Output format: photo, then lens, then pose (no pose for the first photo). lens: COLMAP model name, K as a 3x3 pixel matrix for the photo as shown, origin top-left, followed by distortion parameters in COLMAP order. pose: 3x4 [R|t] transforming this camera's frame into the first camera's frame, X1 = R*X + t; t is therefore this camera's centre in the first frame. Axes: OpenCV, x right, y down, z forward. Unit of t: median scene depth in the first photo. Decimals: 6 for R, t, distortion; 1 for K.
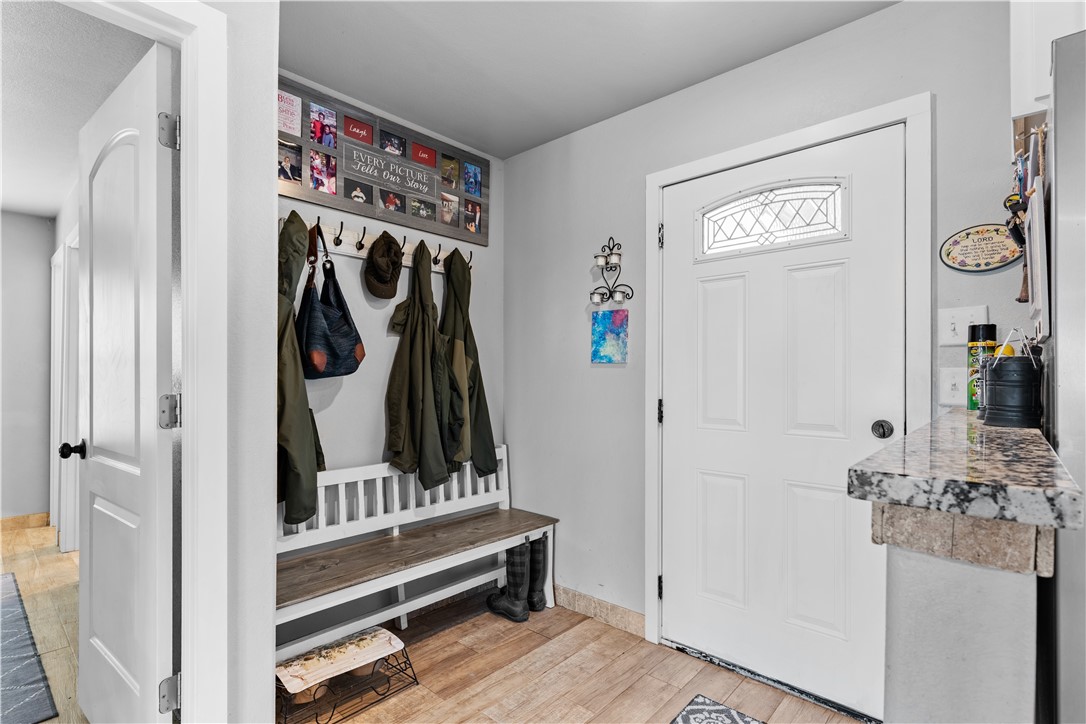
lens RADIAL K [[518.3, 0, 544.9], [0, 518.3, 367.8], [0, 0, 1]] dist [0.004092, -0.001273]
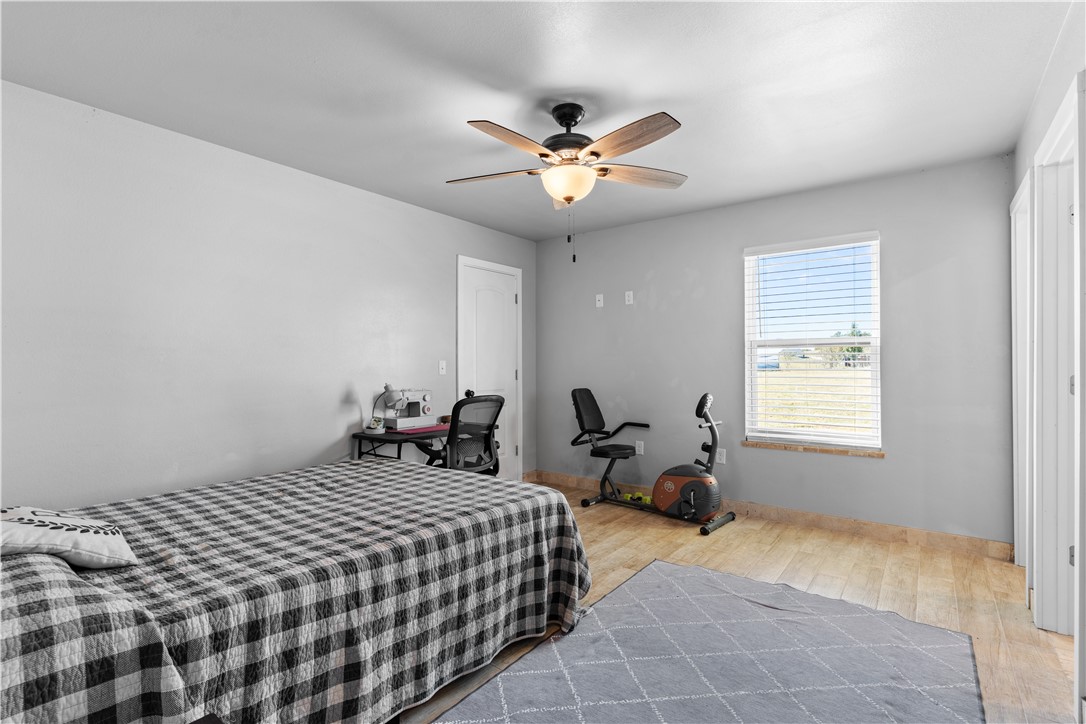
lens RADIAL K [[518.3, 0, 543.5], [0, 518.3, 363.9], [0, 0, 1]] dist [0.004092, -0.001273]
pose [[0.089373, 0.001360, -0.995997, -0.282954], [0.015924, 0.999869, 0.002794, 0.007132], [0.995871, -0.016110, 0.089340, 0.277957]]
